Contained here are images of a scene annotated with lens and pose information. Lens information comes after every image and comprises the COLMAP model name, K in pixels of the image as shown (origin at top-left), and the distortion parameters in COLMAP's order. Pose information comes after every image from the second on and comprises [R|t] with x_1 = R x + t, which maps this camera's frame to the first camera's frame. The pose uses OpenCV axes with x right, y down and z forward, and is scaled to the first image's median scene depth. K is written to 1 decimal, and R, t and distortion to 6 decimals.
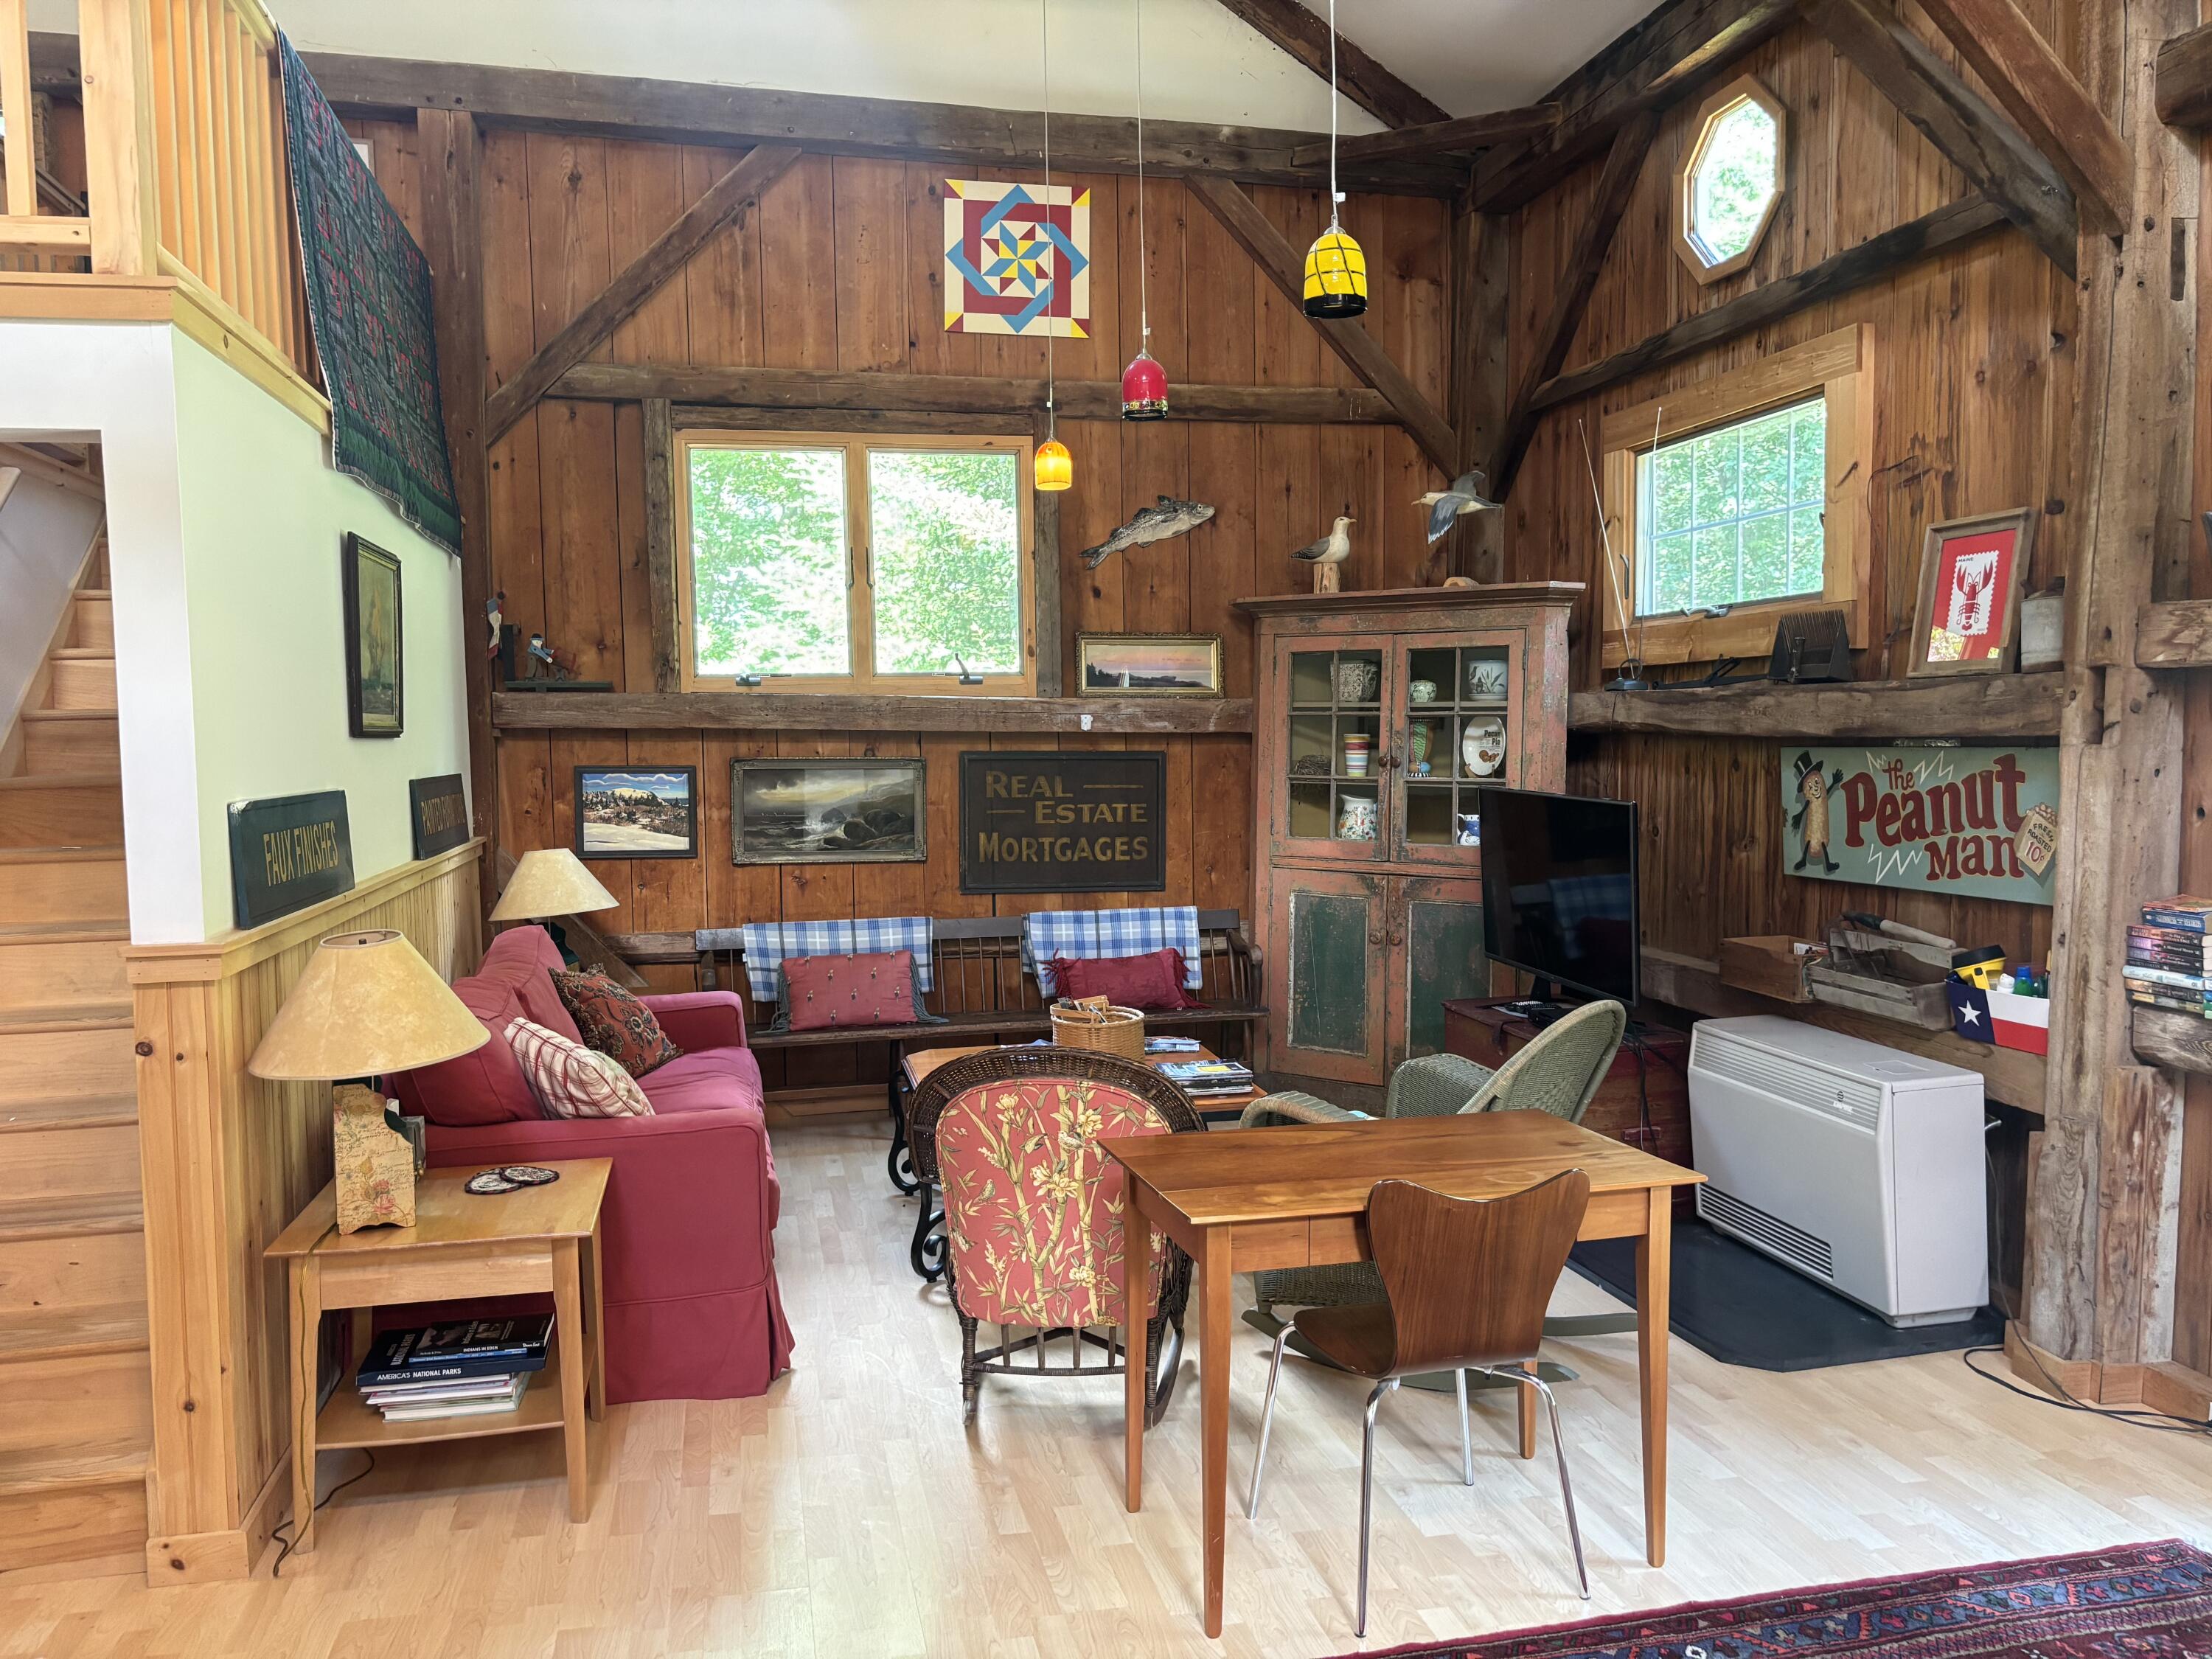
lens RADIAL K [[1665.6, 0, 1099.8], [0, 1665.6, 838.4], [0, 0, 1]] dist [0.015304, -0.007223]
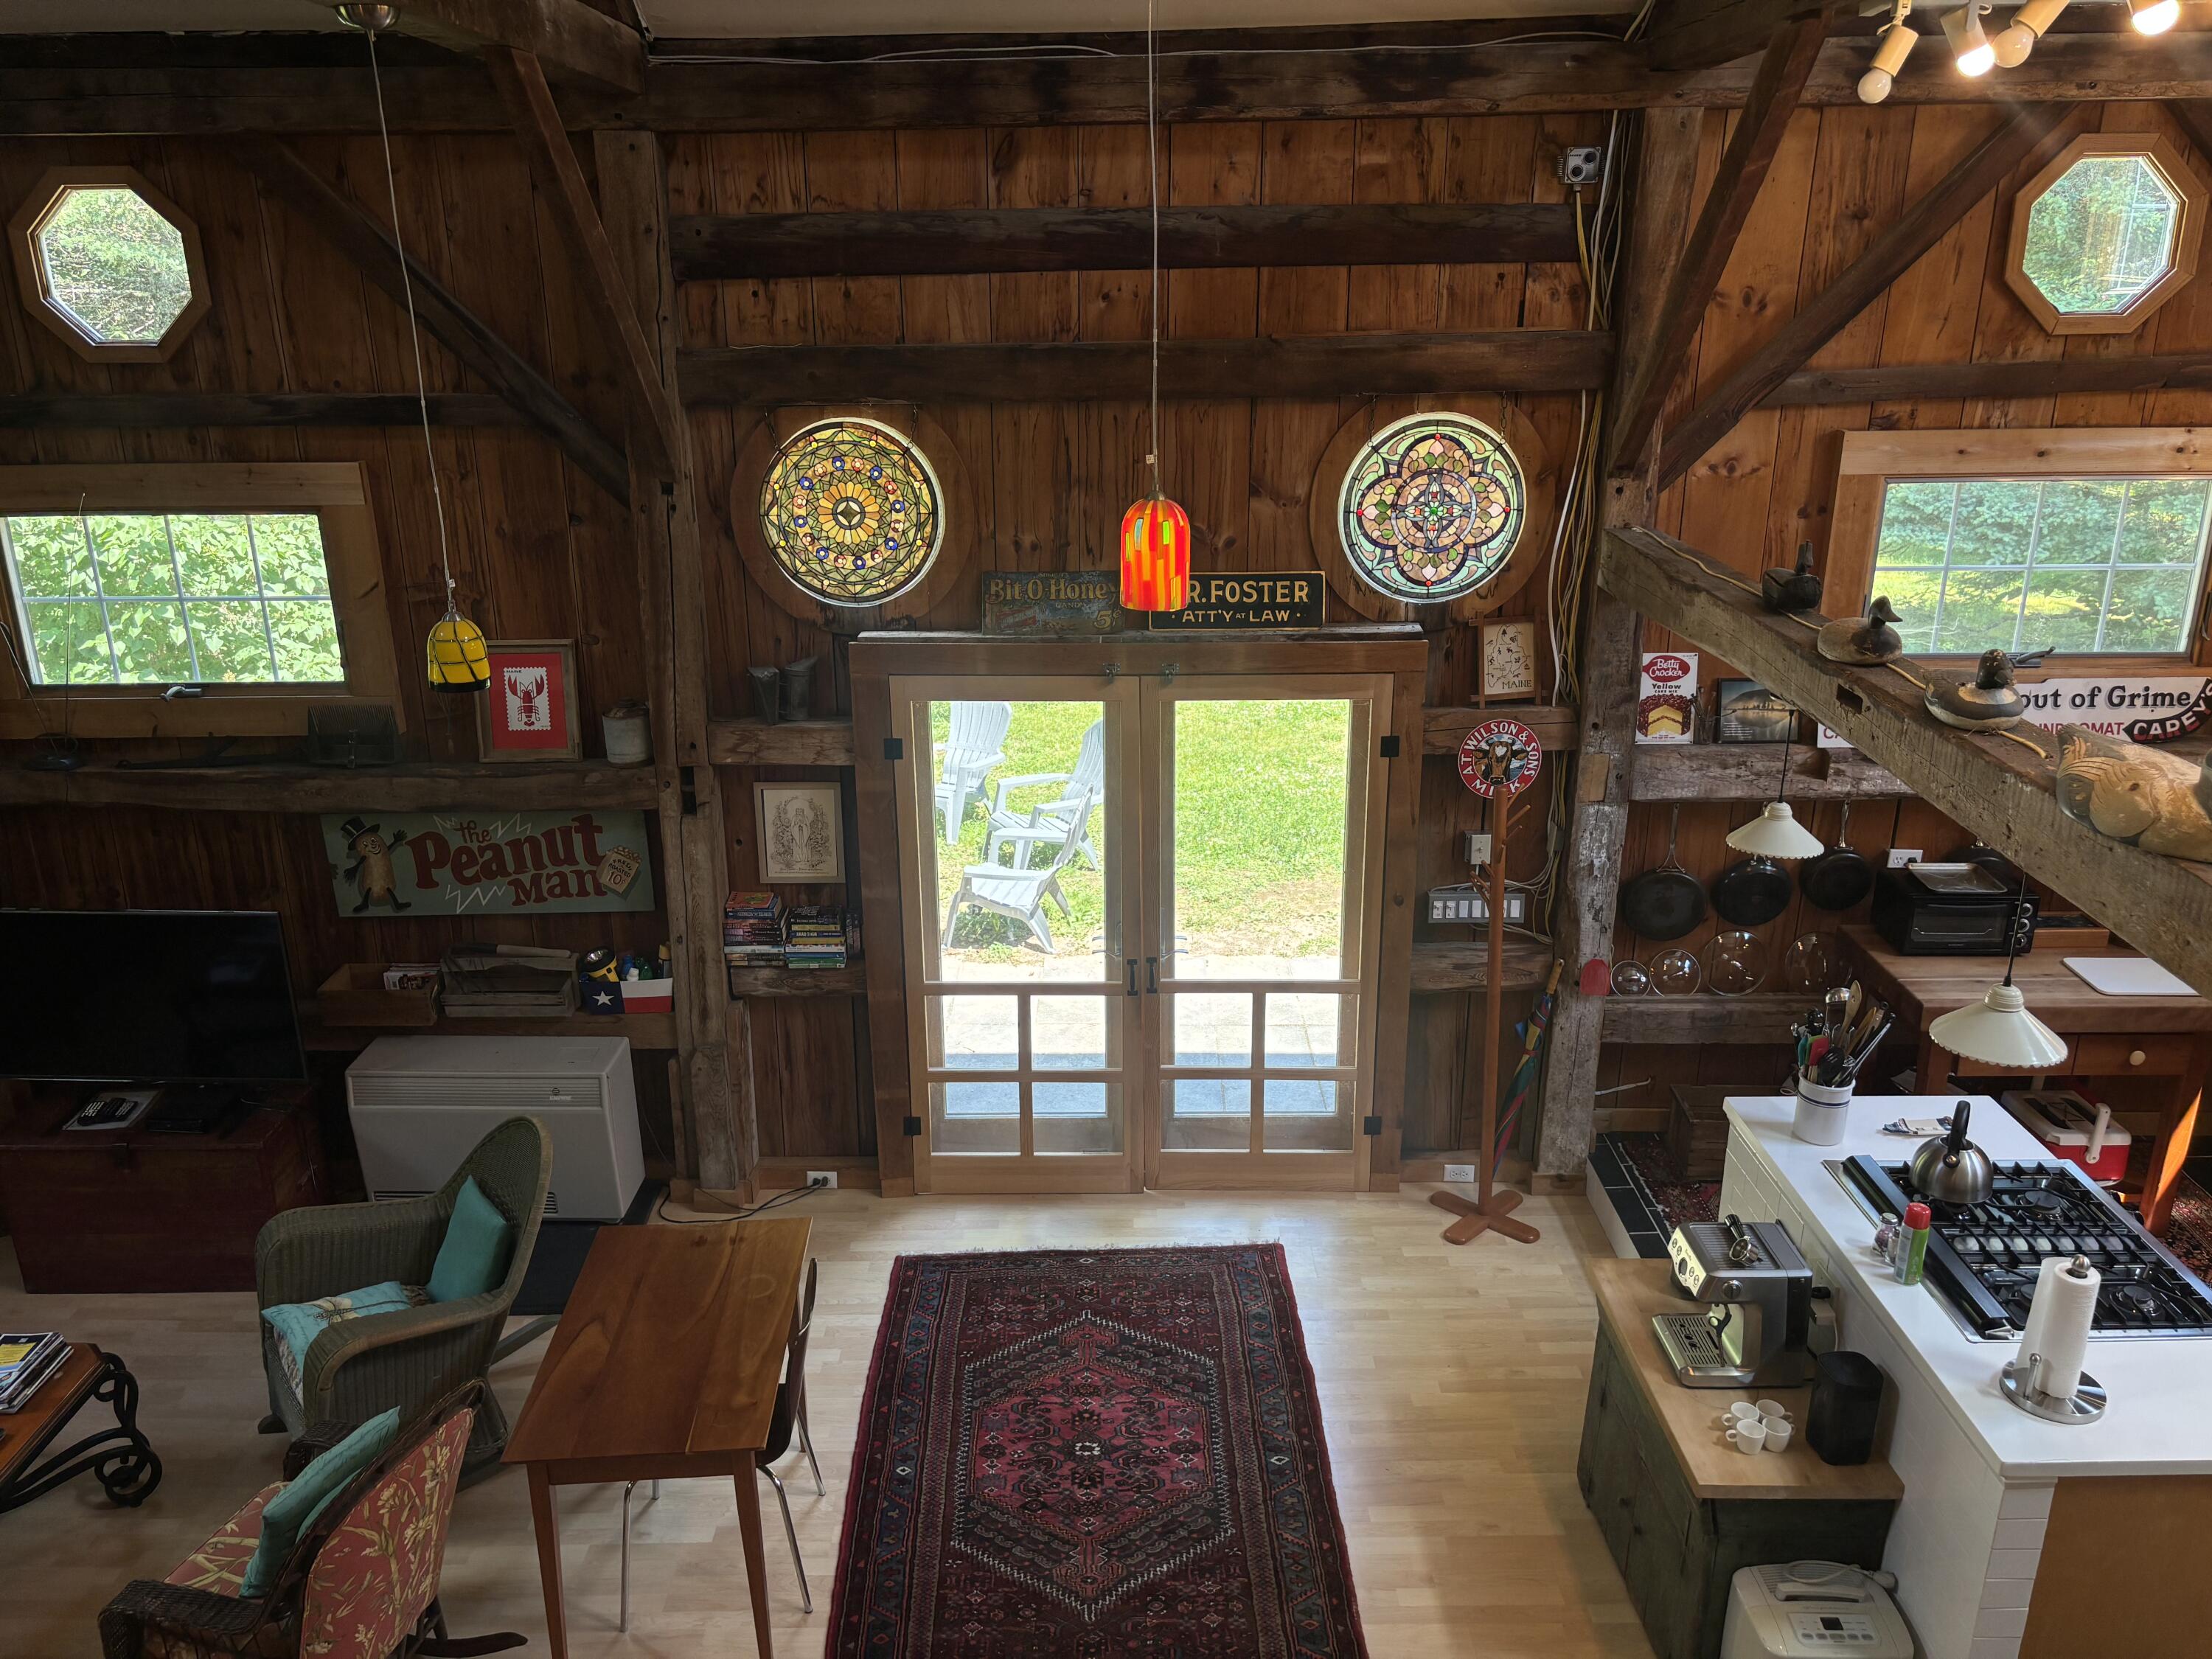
lens RADIAL K [[1665.6, 0, 1100.0], [0, 1665.6, 838.0], [0, 0, 1]] dist [0.015304, -0.007223]
pose [[0.219314, -0.302247, 0.927657, -0.627842], [0.072101, 0.953226, 0.293532, -0.391943], [-0.972987, 0.002509, 0.230848, 0.255571]]
